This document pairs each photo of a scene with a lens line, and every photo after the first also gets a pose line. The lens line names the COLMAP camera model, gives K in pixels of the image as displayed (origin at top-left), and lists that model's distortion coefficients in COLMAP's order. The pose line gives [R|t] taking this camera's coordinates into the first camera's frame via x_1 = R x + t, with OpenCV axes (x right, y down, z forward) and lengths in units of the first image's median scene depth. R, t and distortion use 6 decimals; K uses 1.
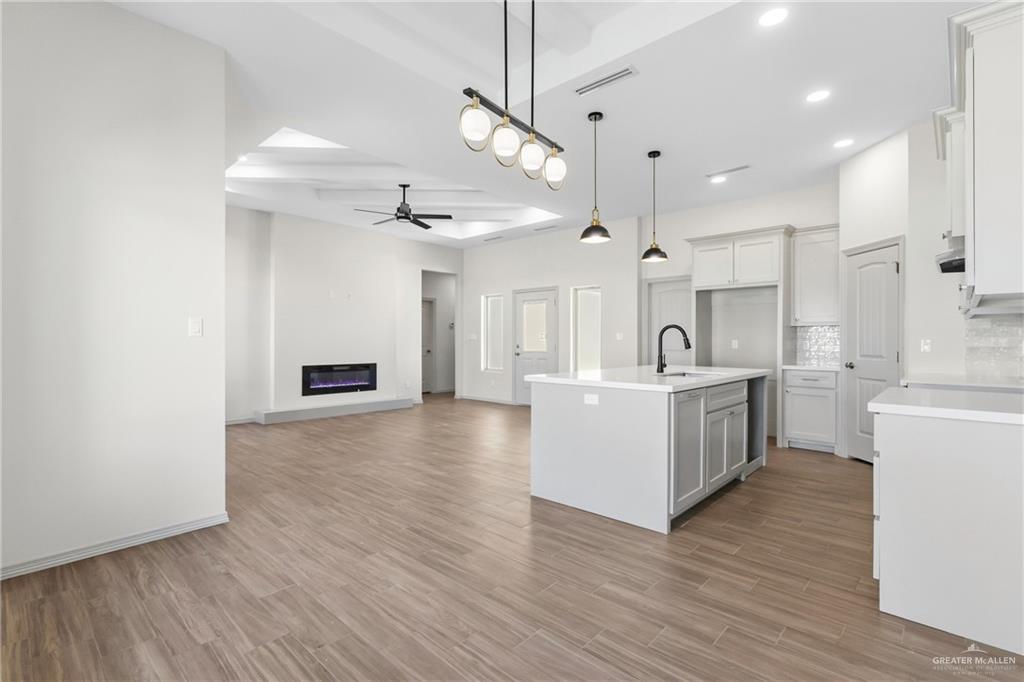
lens RADIAL K [[482.4, 0, 512.0], [0, 482.4, 341.0], [0, 0, 1]] dist [0.000721, 0.000232]
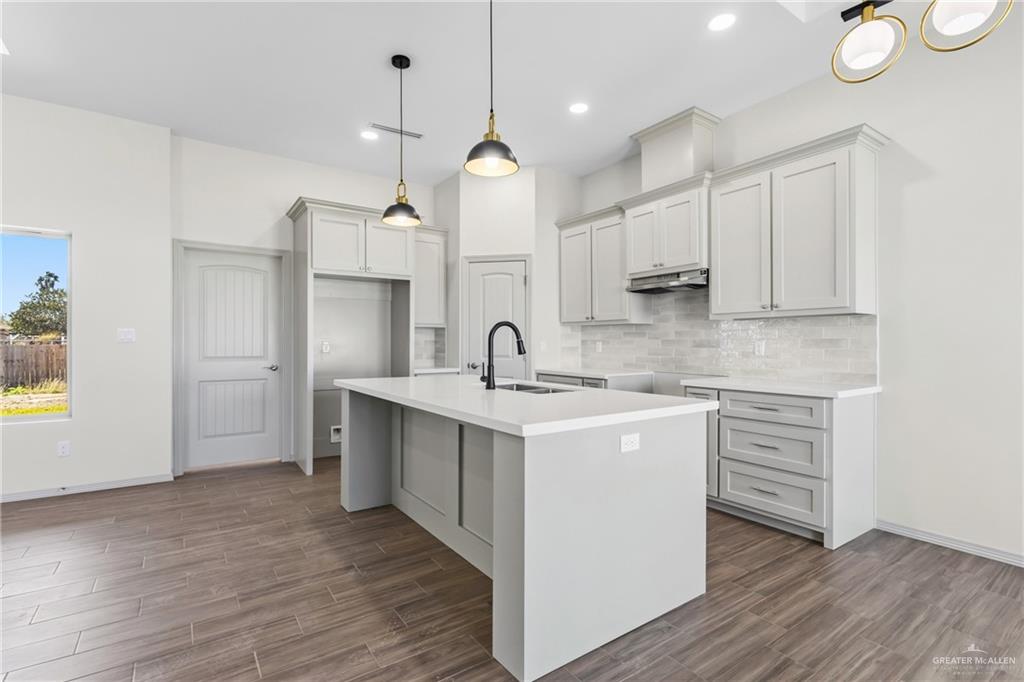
lens RADIAL K [[472.1, 0, 512.0], [0, 472.1, 341.0], [0, 0, 1]] dist [0.001370, 0.000307]
pose [[0.225504, -0.000506, 0.974242, -0.204511], [0.000705, 1.000000, 0.000356, -0.002404], [-0.974242, 0.000607, 0.225505, 0.471696]]
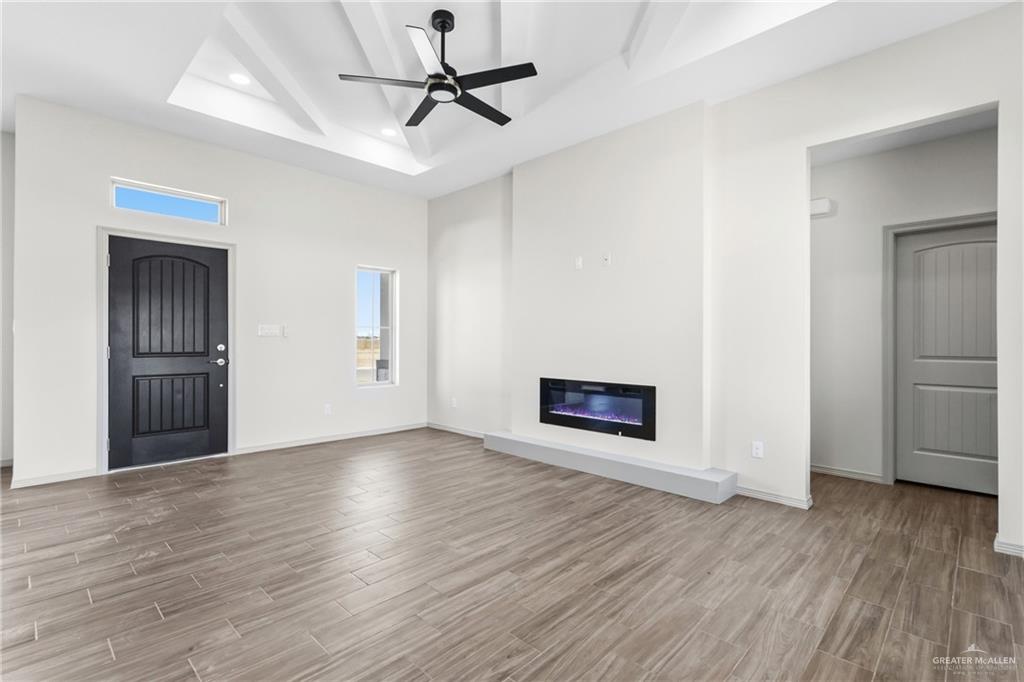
lens RADIAL K [[482.4, 0, 512.0], [0, 482.4, 341.0], [0, 0, 1]] dist [0.000721, 0.000232]
pose [[-0.031259, -0.007293, -0.999485, 0.248891], [-0.004894, 0.999963, -0.007144, 0.004565], [0.999499, 0.004668, -0.031294, 1.002996]]
